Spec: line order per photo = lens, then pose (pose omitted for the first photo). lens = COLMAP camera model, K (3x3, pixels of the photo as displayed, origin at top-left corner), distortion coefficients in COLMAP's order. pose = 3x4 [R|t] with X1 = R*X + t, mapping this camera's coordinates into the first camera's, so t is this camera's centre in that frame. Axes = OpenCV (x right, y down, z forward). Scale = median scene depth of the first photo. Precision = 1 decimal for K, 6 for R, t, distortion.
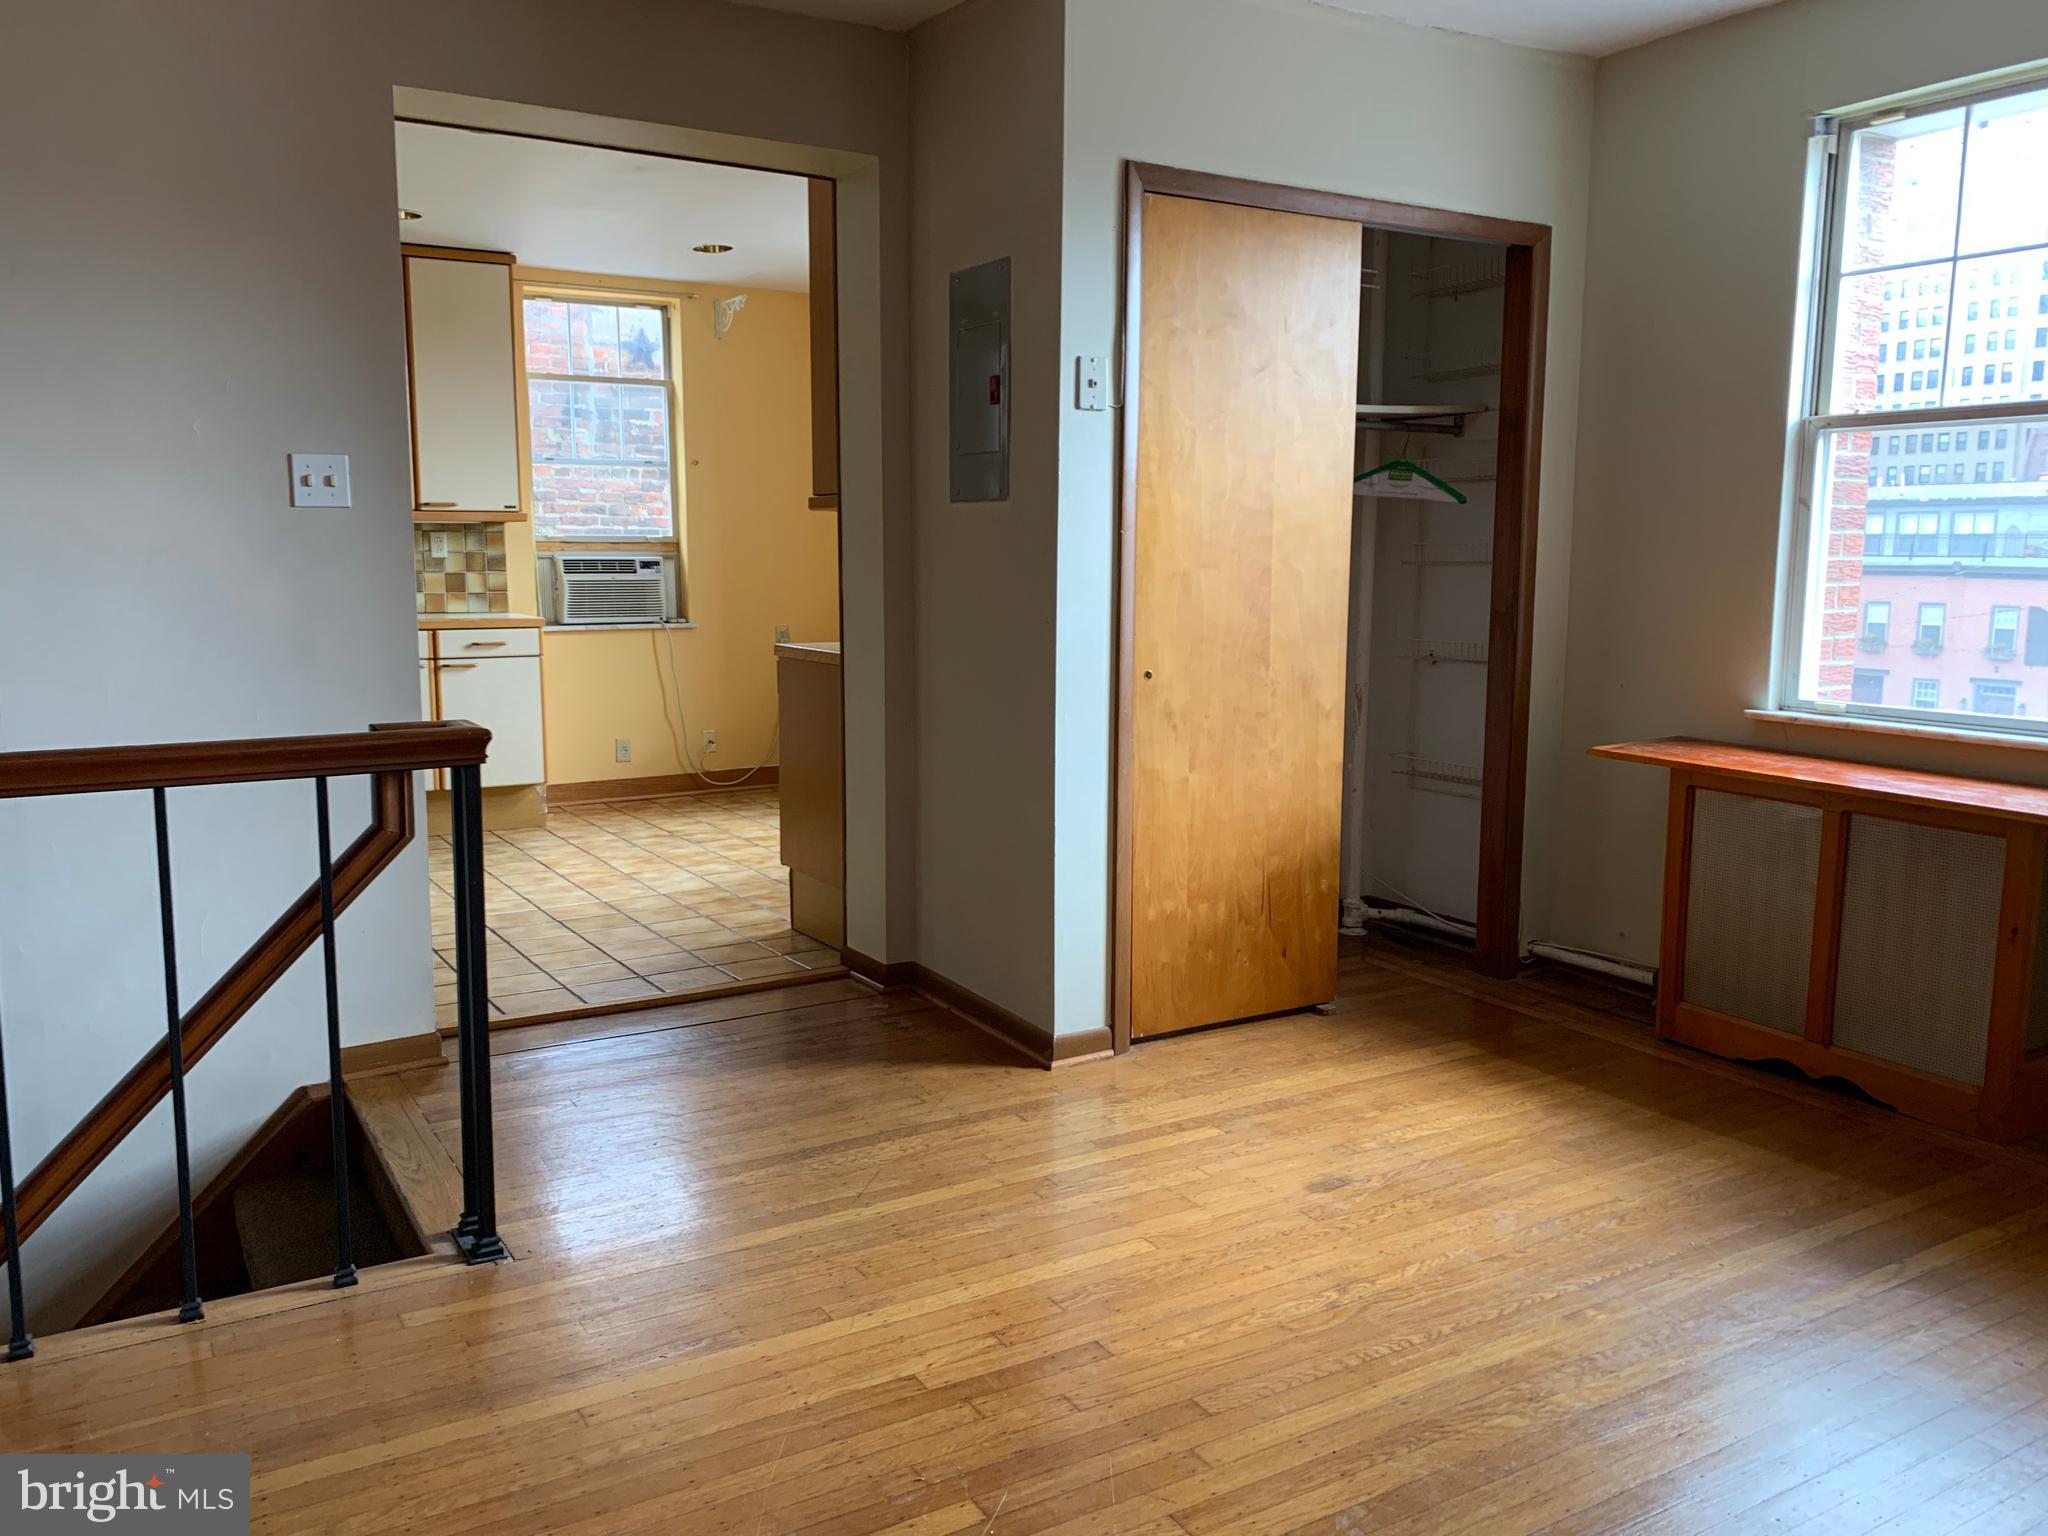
lens RADIAL K [[1572.2, 0, 1000.5], [0, 1572.2, 764.1], [0, 0, 1]] dist [0.035404, -0.025957]
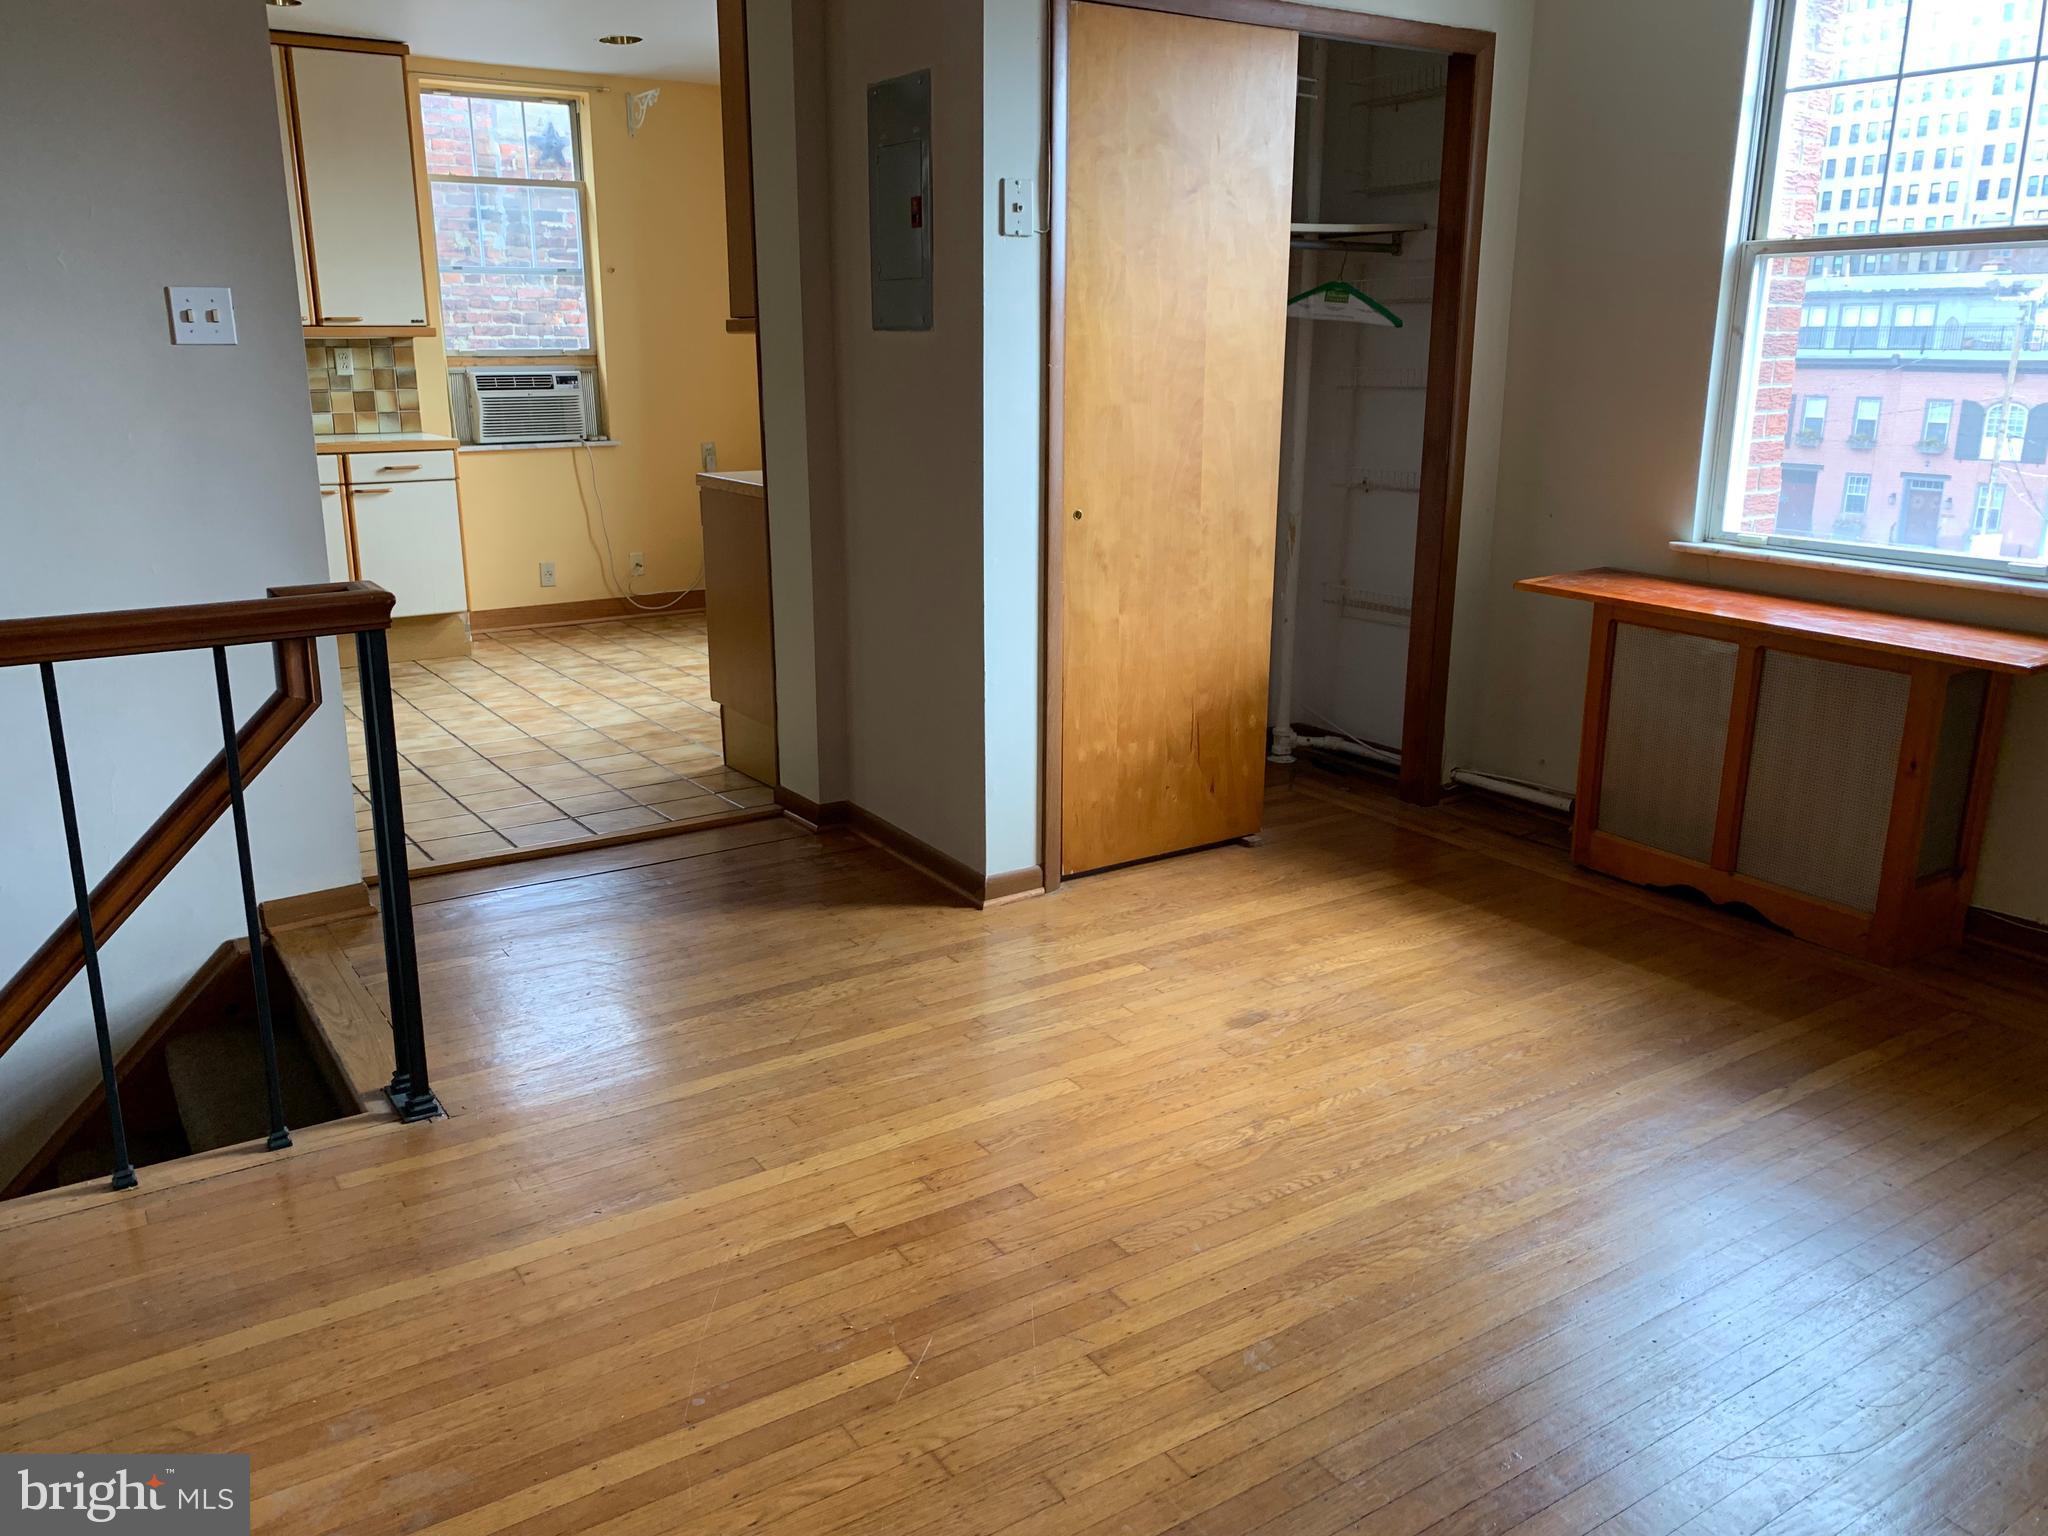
lens RADIAL K [[1572.2, 0, 1009.7], [0, 1572.2, 757.8], [0, 0, 1]] dist [0.035404, -0.025957]
pose [[0.999084, -0.012889, 0.040810, 0.009331], [0.007834, 0.992537, 0.121695, -0.024532], [-0.042074, -0.121264, 0.991728, 0.005186]]
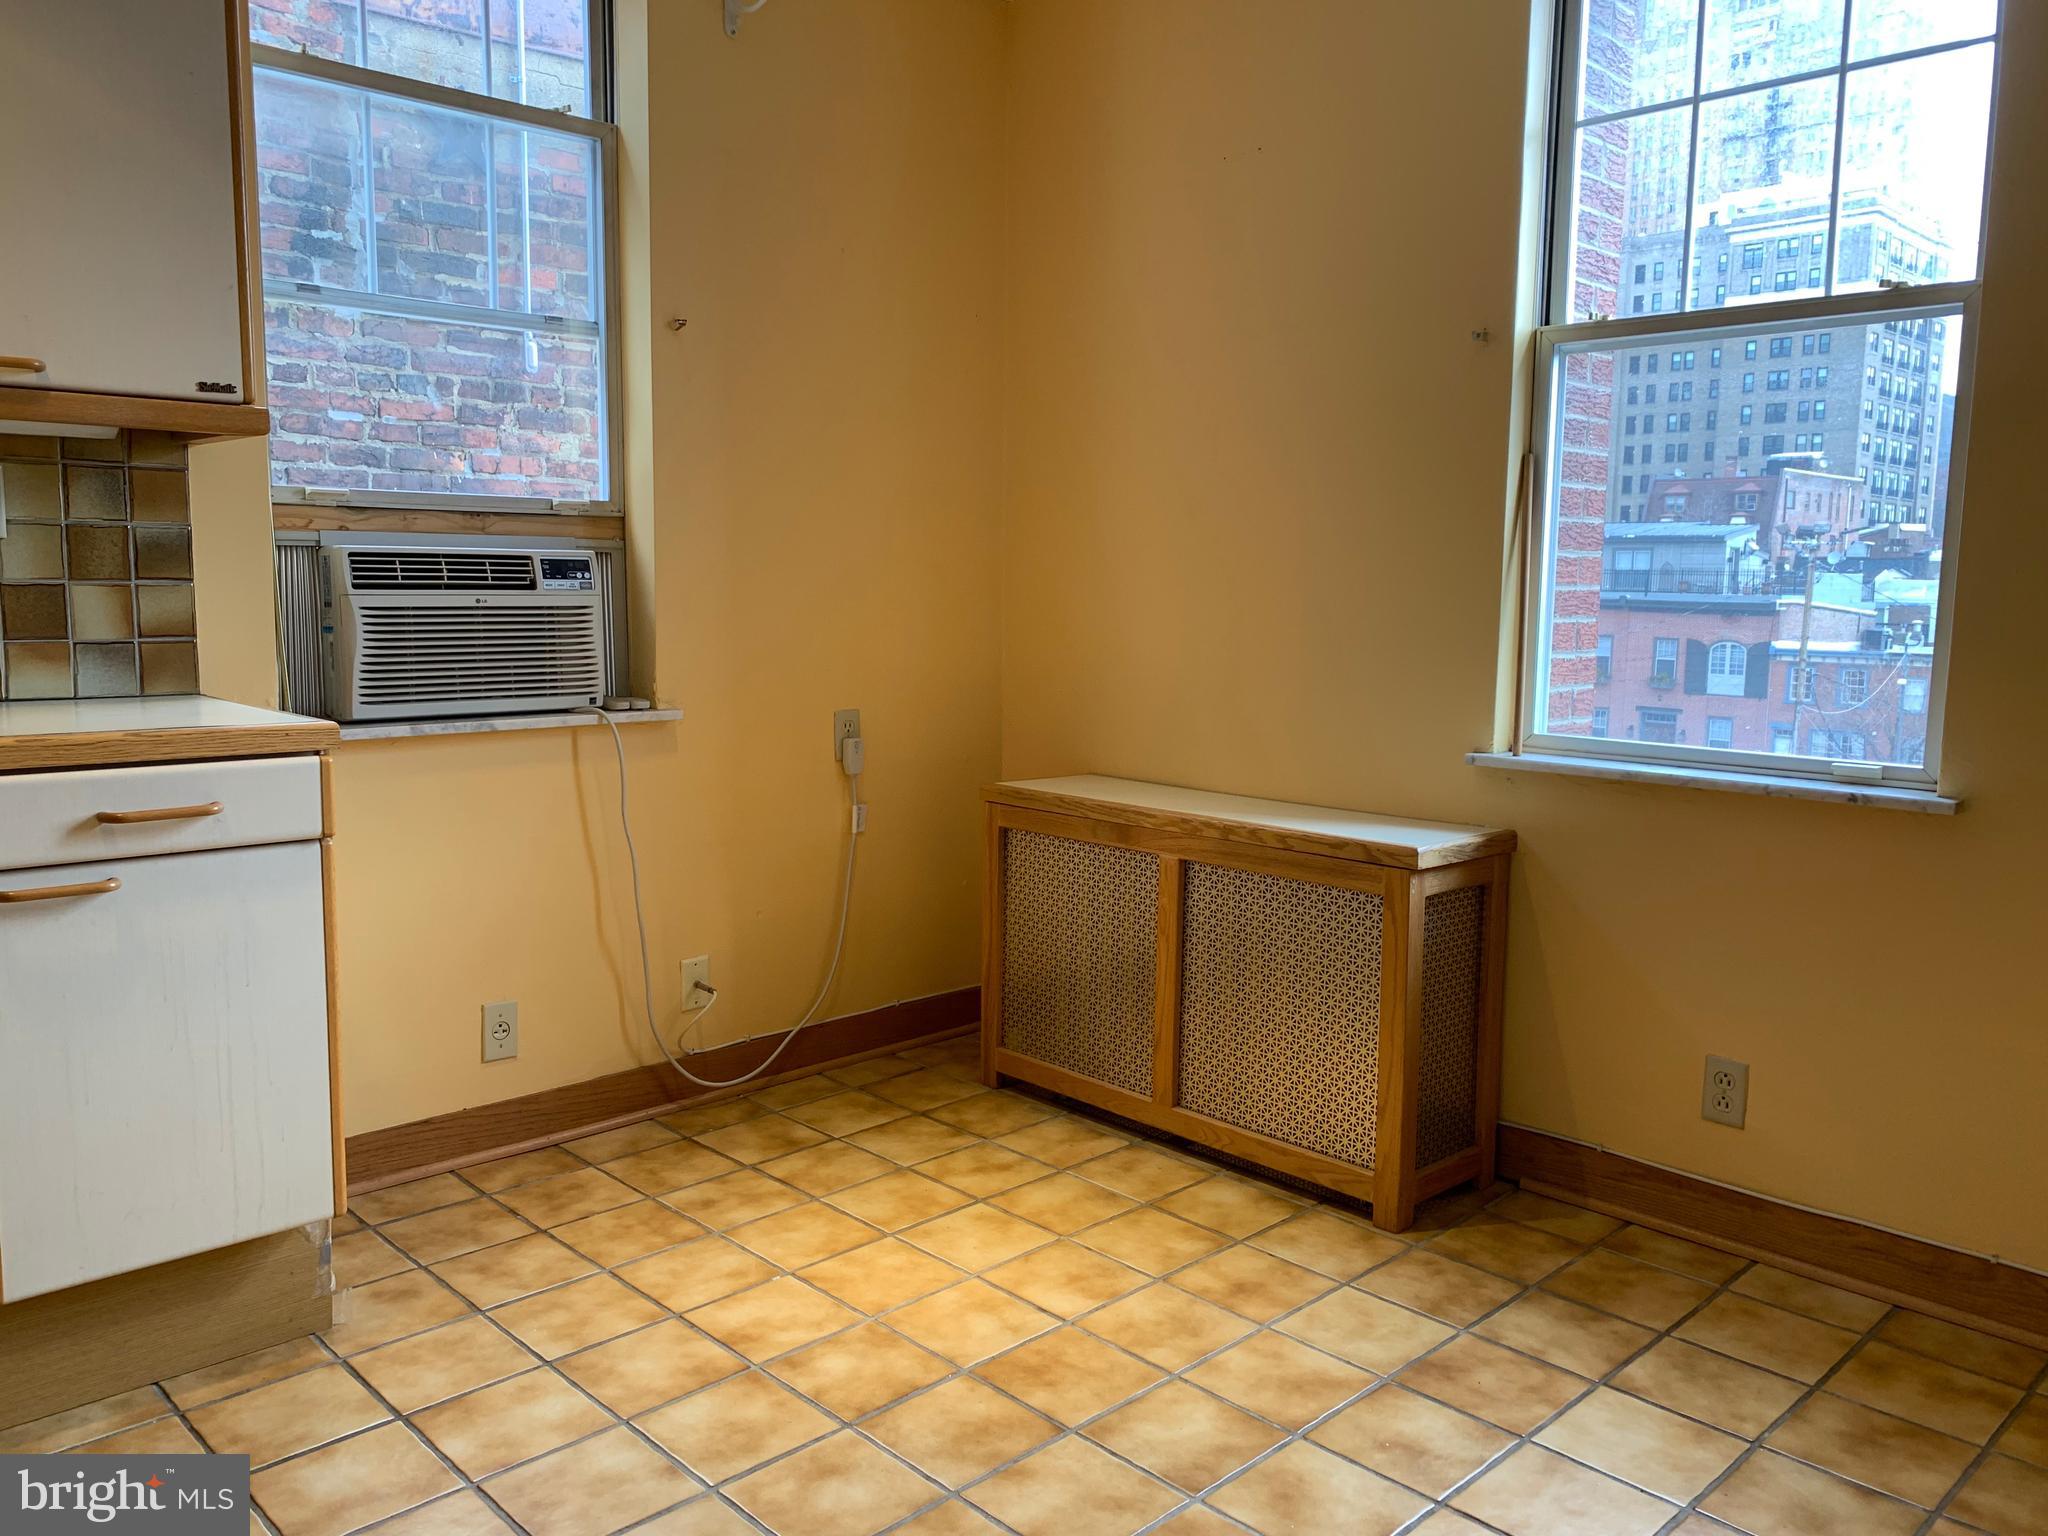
lens RADIAL K [[1572.2, 0, 995.4], [0, 1572.2, 761.4], [0, 0, 1]] dist [0.035404, -0.025957]
pose [[0.978347, -0.011674, 0.206641, -0.381154], [0.015294, 0.999756, -0.015931, -0.132286], [-0.206404, 0.018747, 0.978287, 1.112738]]
